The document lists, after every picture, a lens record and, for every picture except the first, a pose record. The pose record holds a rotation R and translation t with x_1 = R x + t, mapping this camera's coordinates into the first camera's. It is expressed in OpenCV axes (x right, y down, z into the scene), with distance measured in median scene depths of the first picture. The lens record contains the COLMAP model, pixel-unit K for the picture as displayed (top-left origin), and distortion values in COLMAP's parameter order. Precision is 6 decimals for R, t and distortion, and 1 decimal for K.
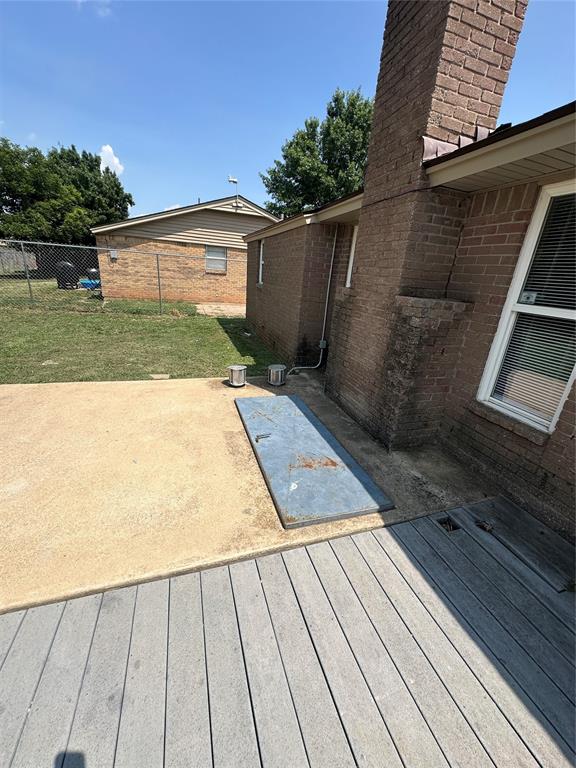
lens RADIAL K [[307.8, 0, 288.0], [0, 307.8, 384.0], [0, 0, 1]] dist [-0.000266, -0.000340]
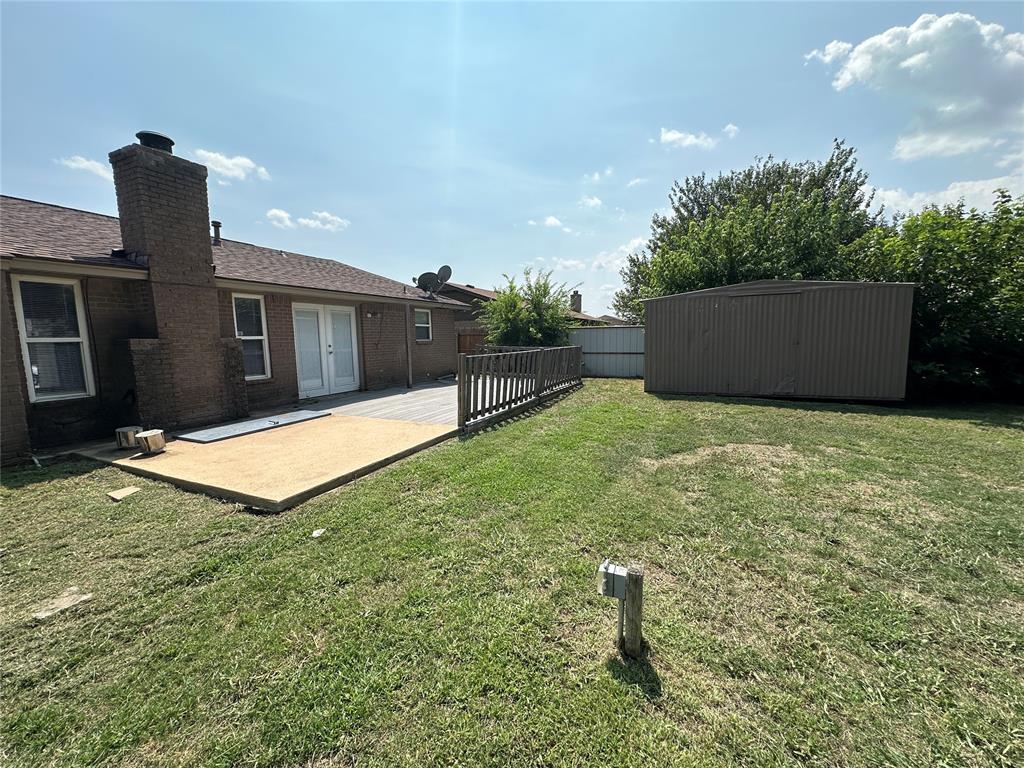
lens RADIAL K [[410.4, 0, 514.5], [0, 410.4, 383.3], [0, 0, 1]] dist [-0.000266, -0.000340]
pose [[-0.735114, -0.148814, 0.661409, -2.484311], [0.187848, 0.892700, 0.409635, -0.687670], [-0.651399, 0.425373, -0.628282, 1.442956]]
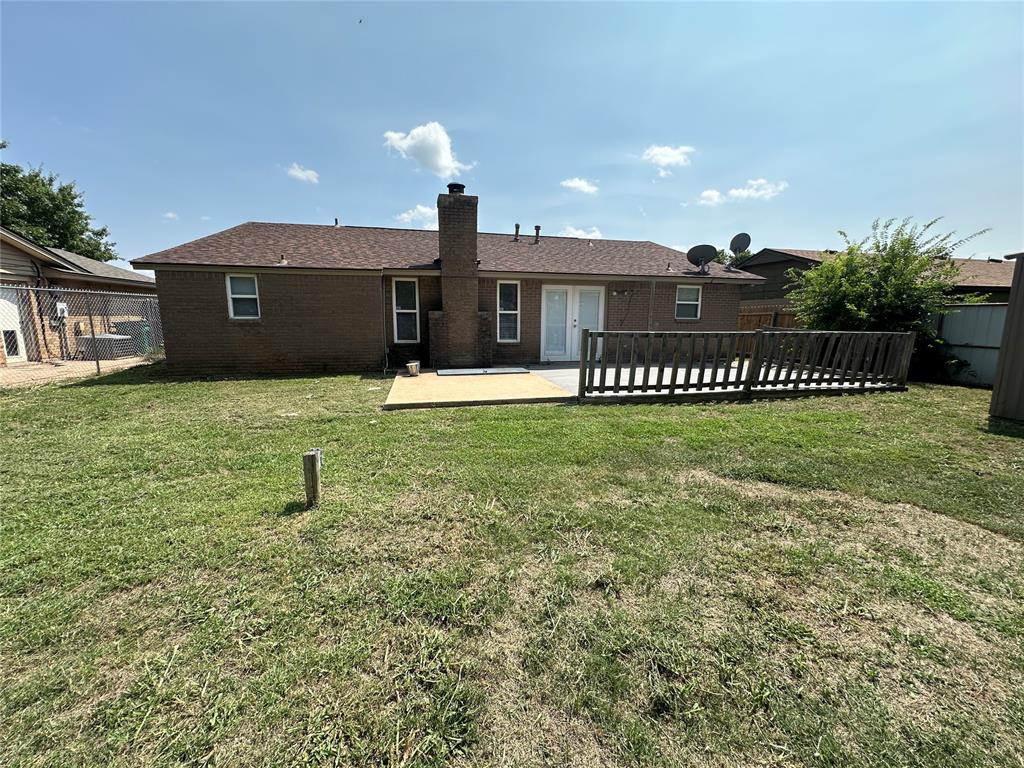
lens RADIAL K [[416.0, 0, 512.0], [0, 416.0, 384.0], [0, 0, 1]] dist [0.001263, 0.000099]
pose [[0.101883, -0.242578, 0.964767, -3.224528], [0.339881, 0.919943, 0.195415, -0.300904], [-0.934934, 0.307996, 0.176174, 0.243375]]
